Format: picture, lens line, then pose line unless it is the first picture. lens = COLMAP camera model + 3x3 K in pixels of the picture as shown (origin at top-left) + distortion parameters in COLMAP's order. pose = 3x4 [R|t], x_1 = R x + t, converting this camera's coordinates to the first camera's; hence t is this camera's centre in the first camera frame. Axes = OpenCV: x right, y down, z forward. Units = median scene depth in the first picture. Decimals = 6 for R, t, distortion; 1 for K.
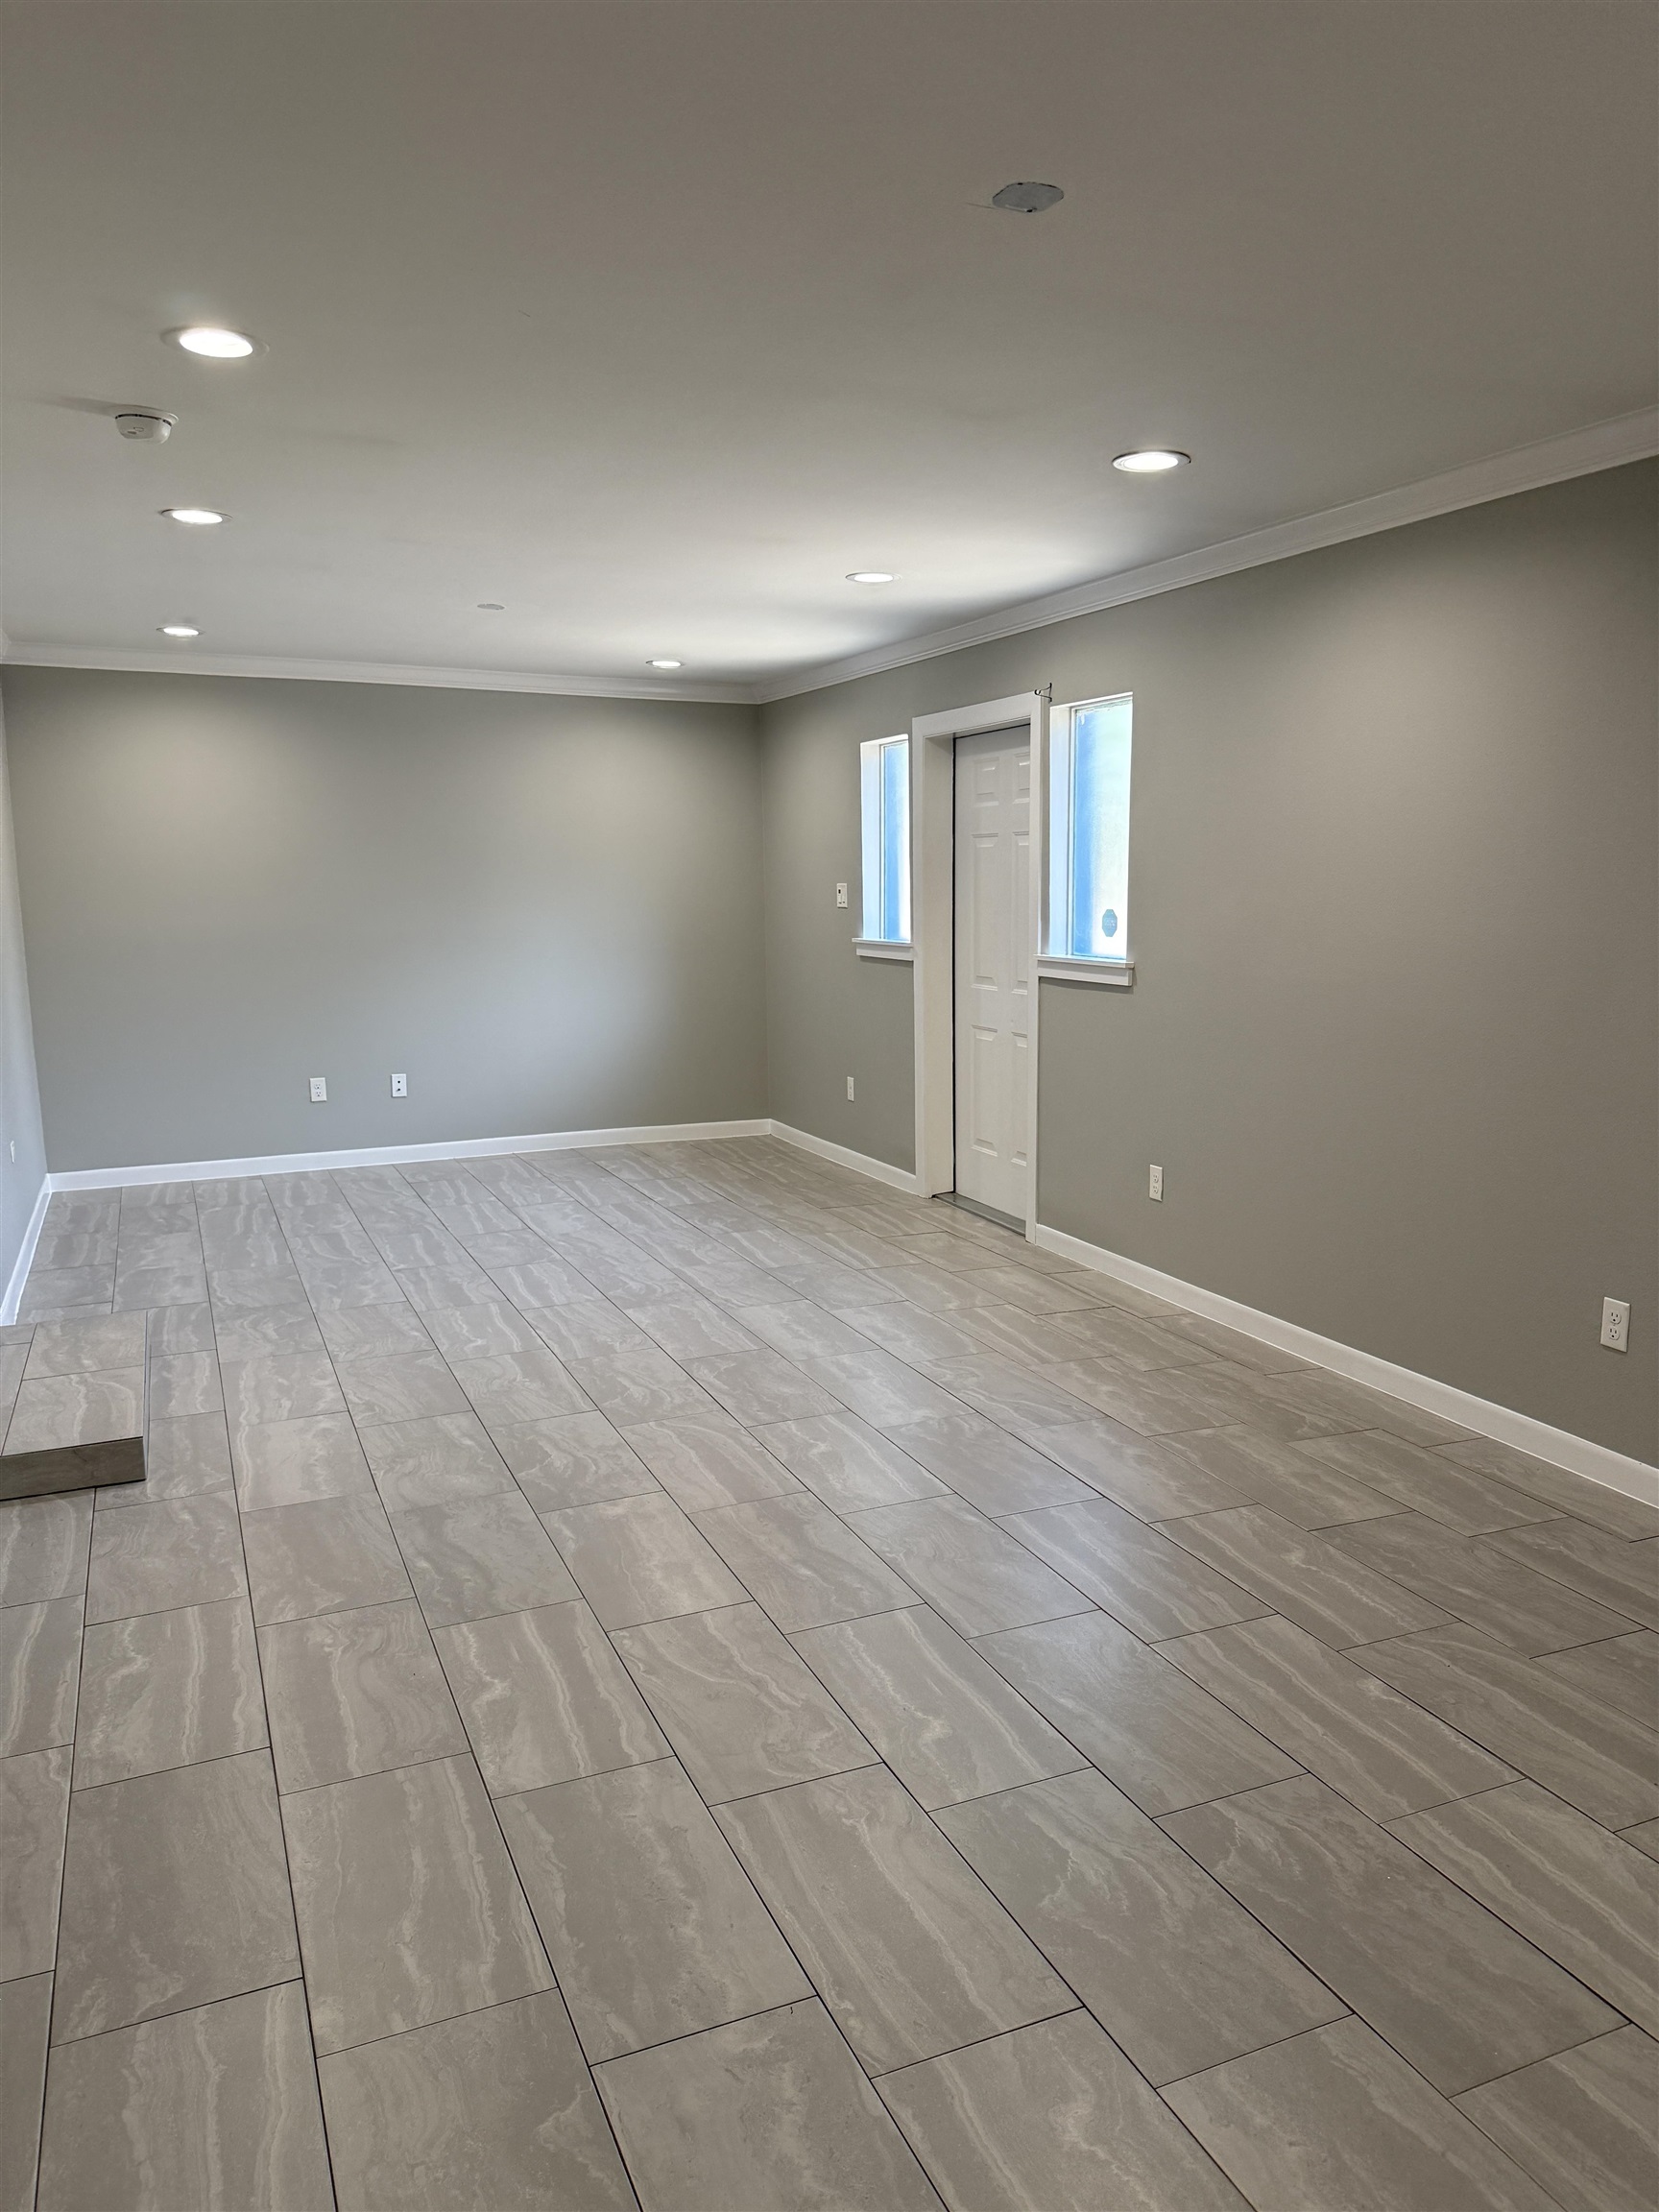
lens RADIAL K [[1556.3, 0, 838.0], [0, 1556.3, 1136.2], [0, 0, 1]] dist [0.179680, -0.392442]
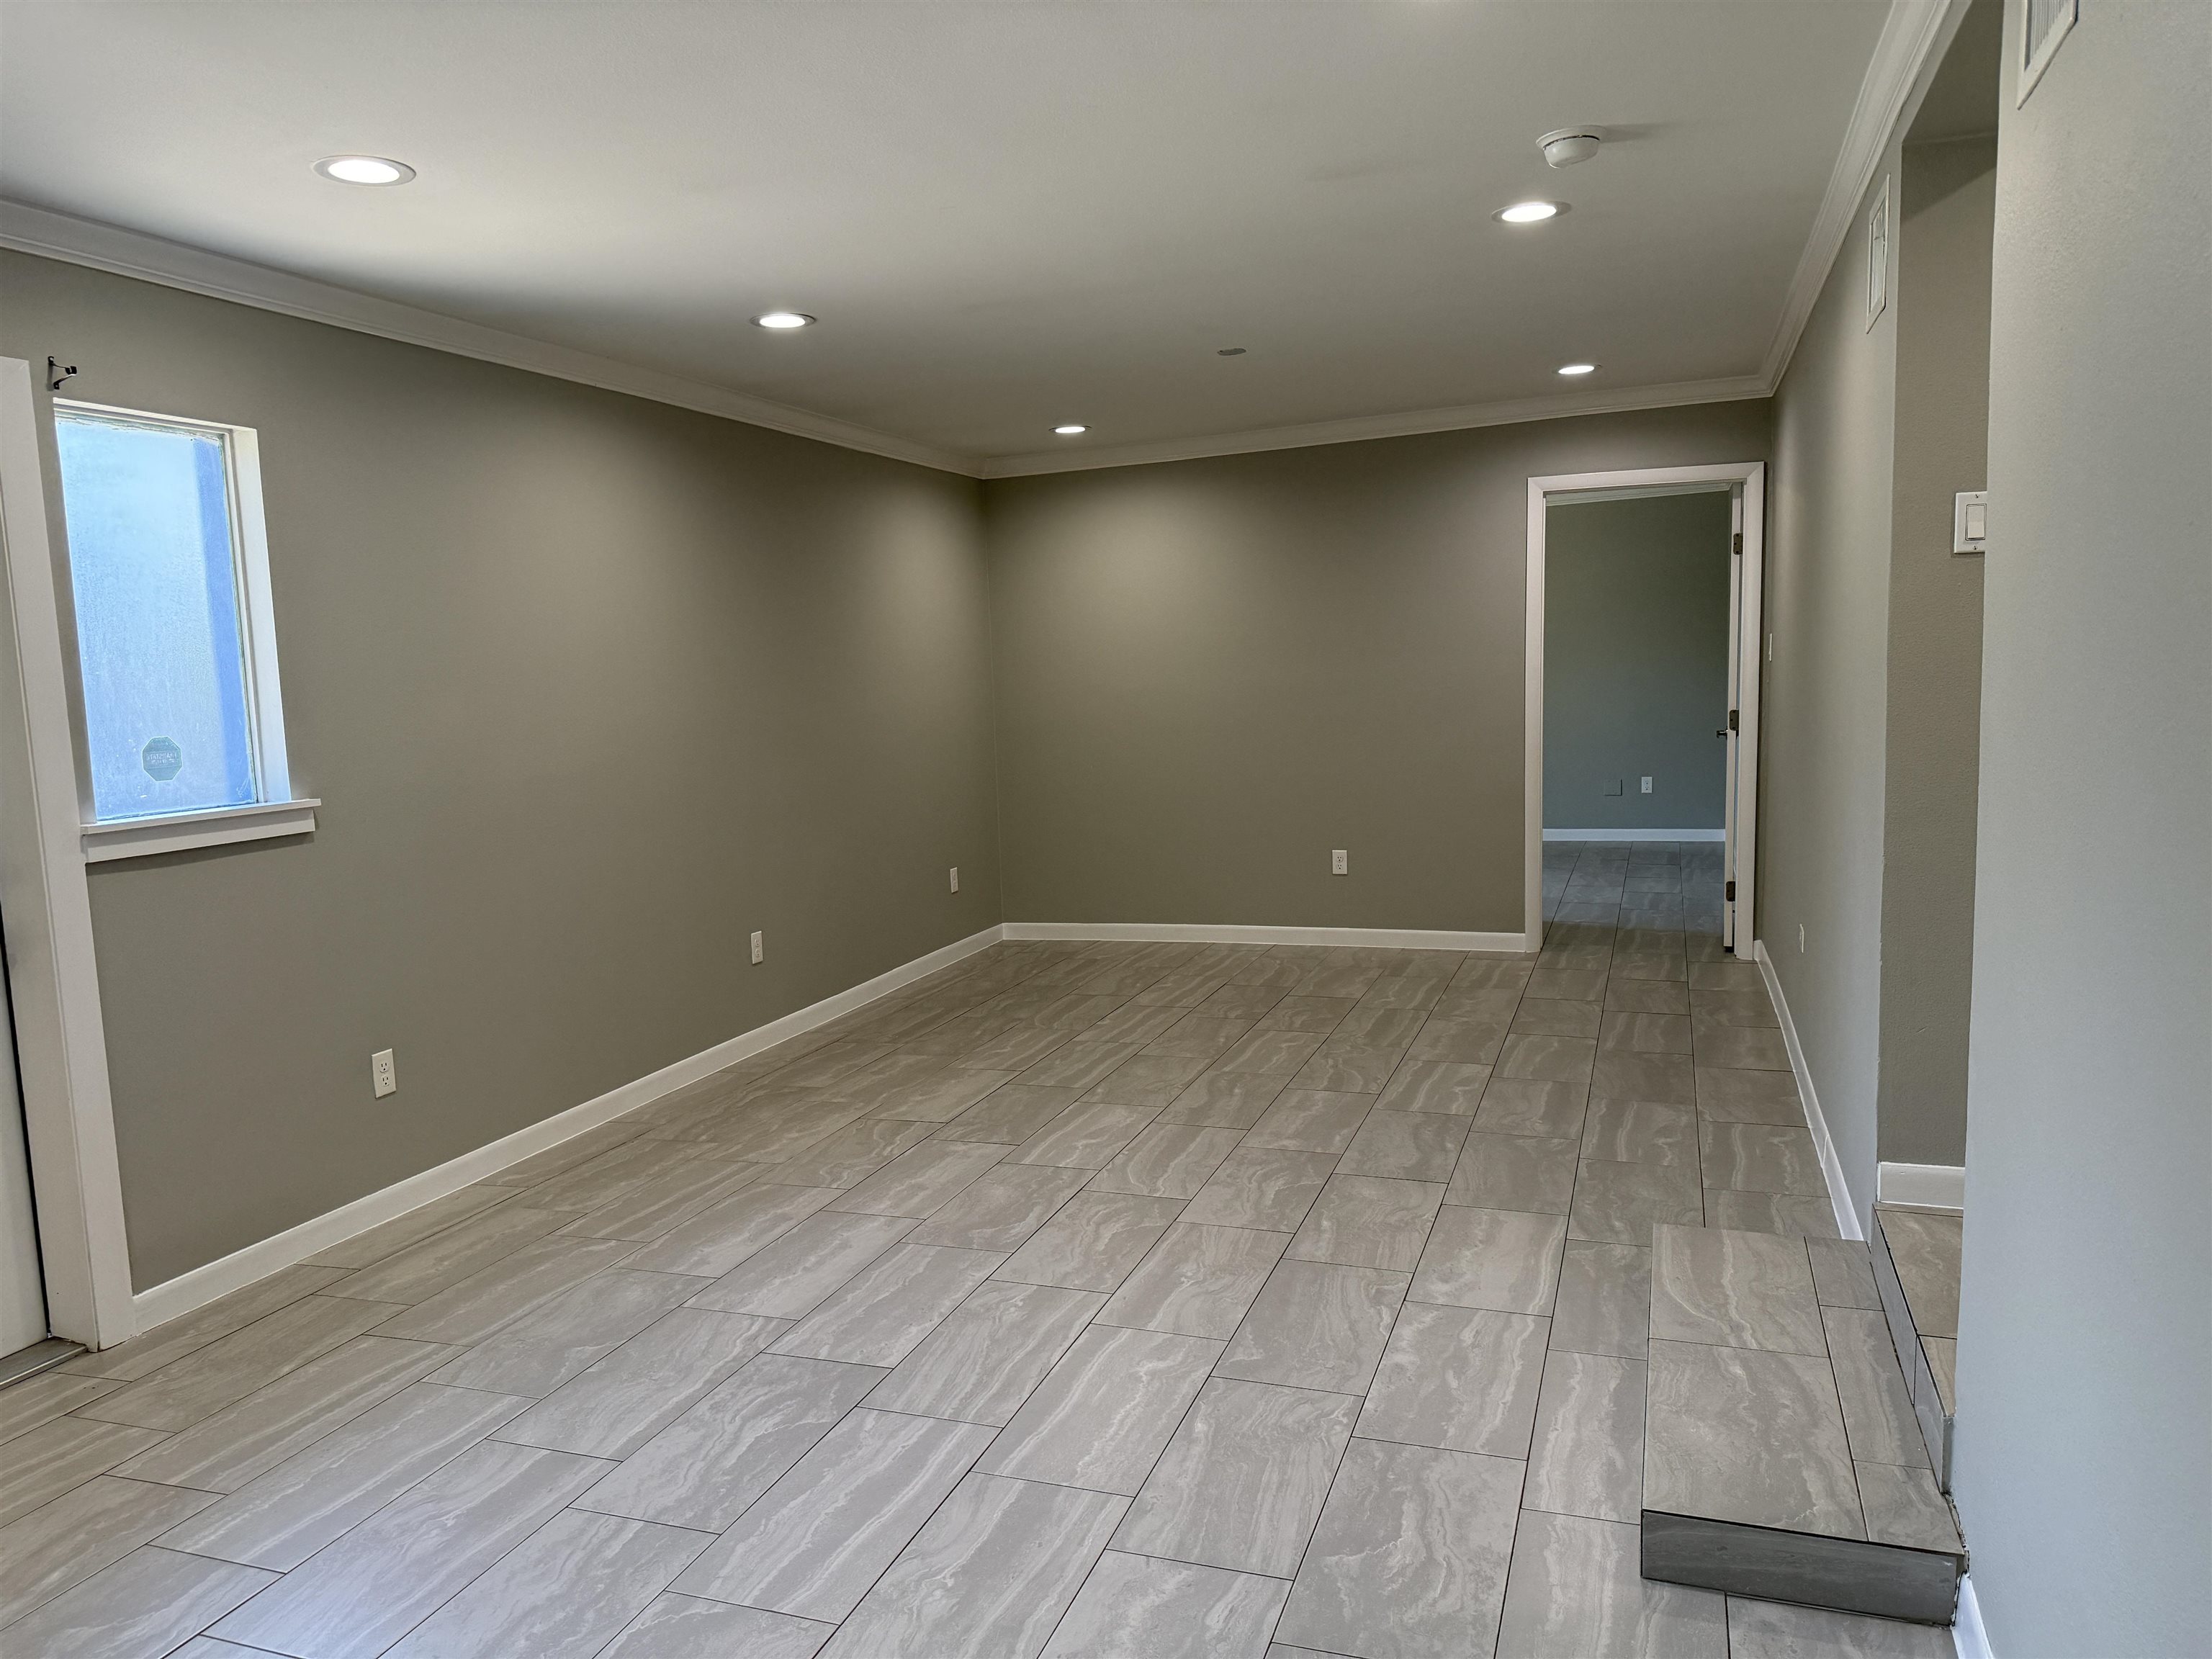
lens RADIAL K [[1556.3, 0, 1106.0], [0, 1556.3, 829.5], [0, 0, 1]] dist [0.179680, -0.392442]
pose [[-0.734958, -0.032964, 0.677311, -0.557765], [0.161228, 0.961681, 0.221754, -0.192912], [-0.658668, 0.272181, -0.701480, 1.218563]]
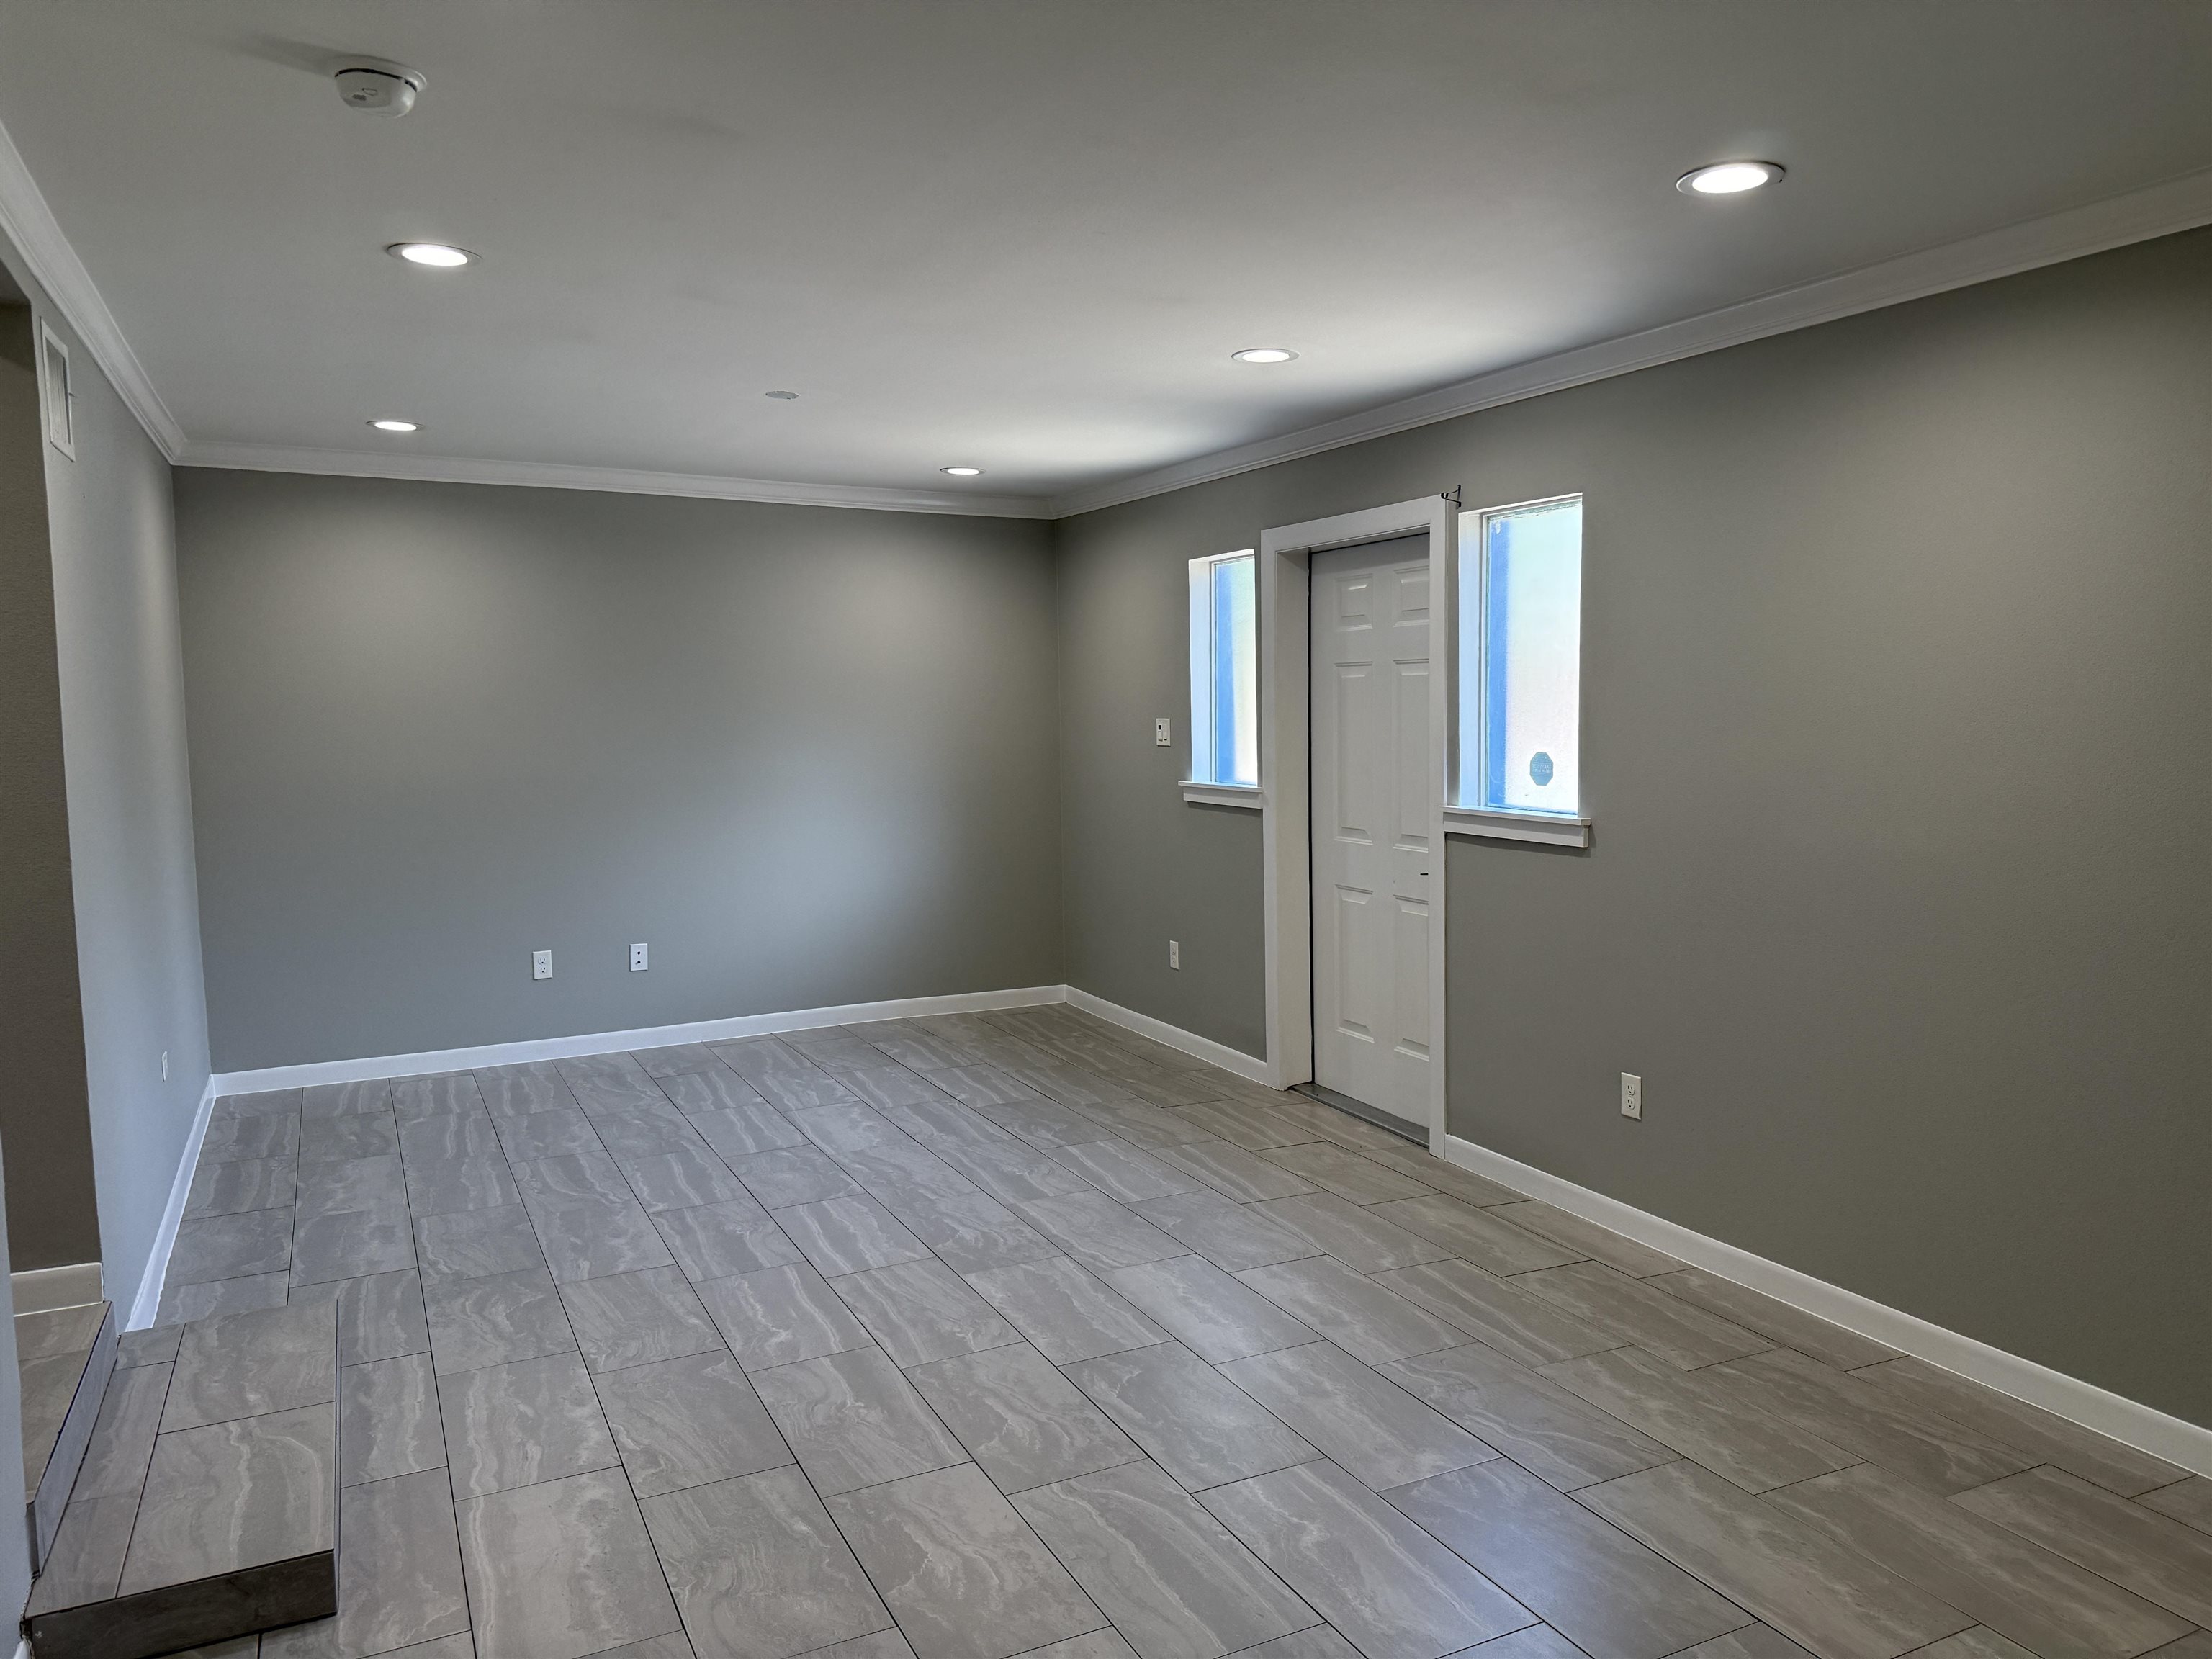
lens RADIAL K [[1570.6, 0, 1106.0], [0, 1570.6, 829.5], [0, 0, 1]] dist [0.101426, -0.160821]
pose [[0.998918, -0.008035, 0.045817, -0.093249], [0.011767, 0.996581, -0.081778, -0.039733], [-0.045003, 0.082229, 0.995597, 0.190044]]
